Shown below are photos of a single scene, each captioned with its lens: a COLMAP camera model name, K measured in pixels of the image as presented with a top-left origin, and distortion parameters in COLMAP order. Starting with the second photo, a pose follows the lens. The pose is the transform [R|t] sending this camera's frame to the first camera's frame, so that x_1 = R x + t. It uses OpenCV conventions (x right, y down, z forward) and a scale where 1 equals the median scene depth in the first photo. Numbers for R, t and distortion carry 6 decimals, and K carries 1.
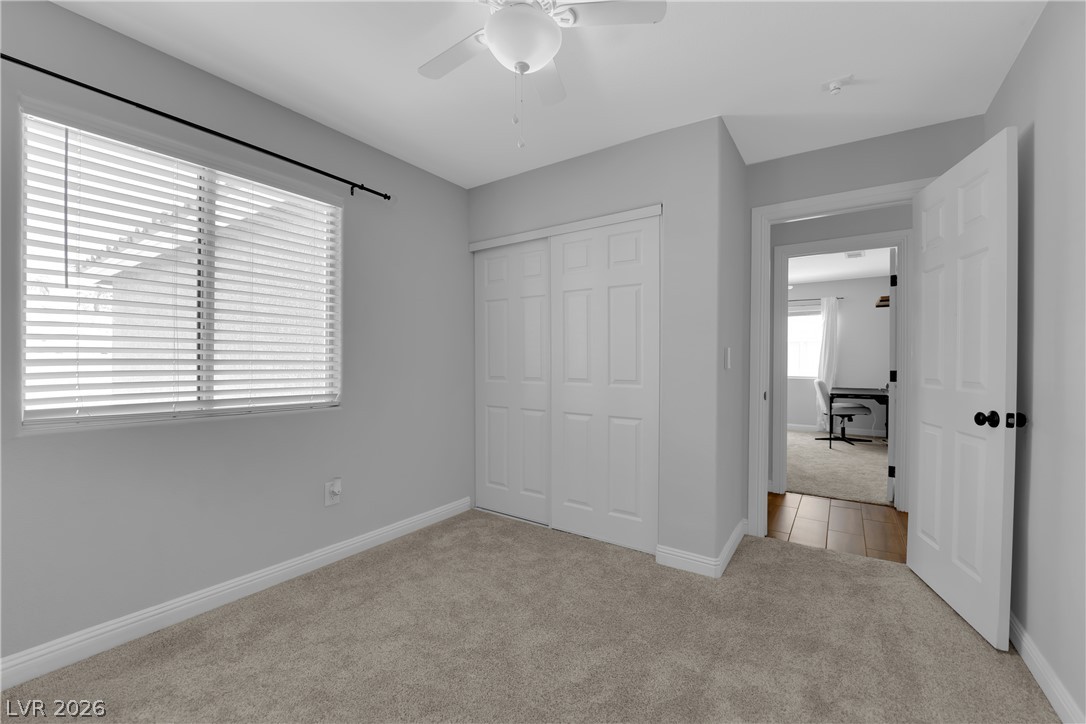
lens RADIAL K [[437.4, 0, 538.3], [0, 437.4, 362.7], [0, 0, 1]] dist [-0.015061, -0.000872]
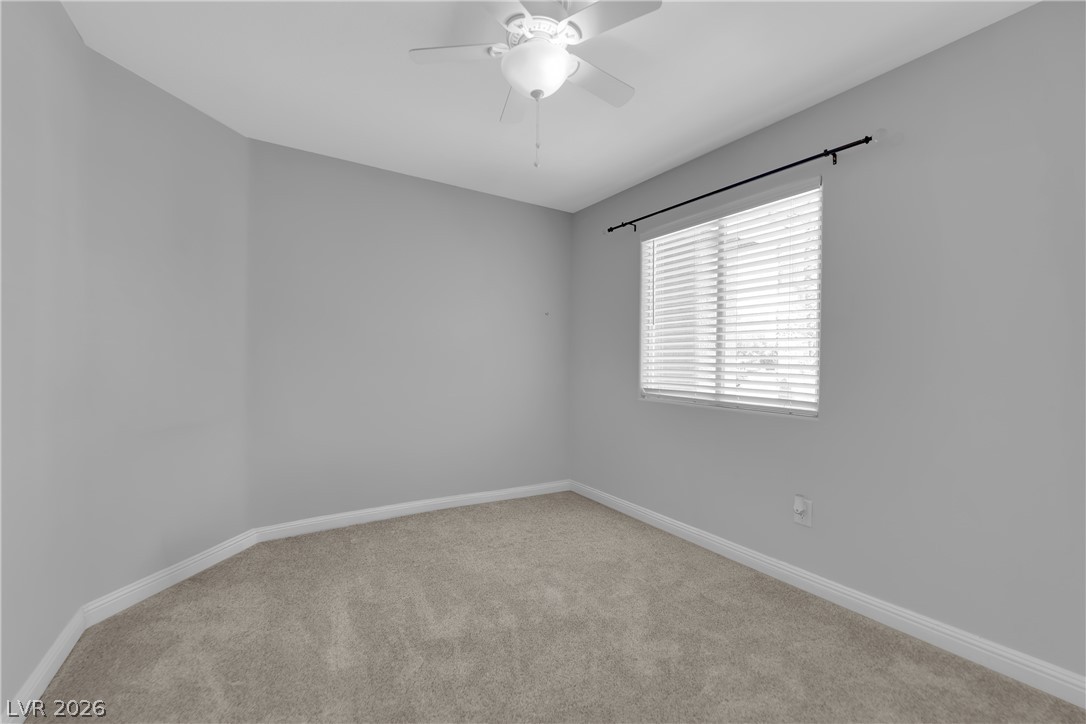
lens RADIAL K [[437.4, 0, 538.3], [0, 437.4, 362.7], [0, 0, 1]] dist [-0.015061, -0.000872]
pose [[-0.390926, -0.005581, -0.920405, 0.606310], [-0.016134, 0.999870, 0.000790, -0.000658], [0.920281, 0.015159, -0.390965, 0.898955]]
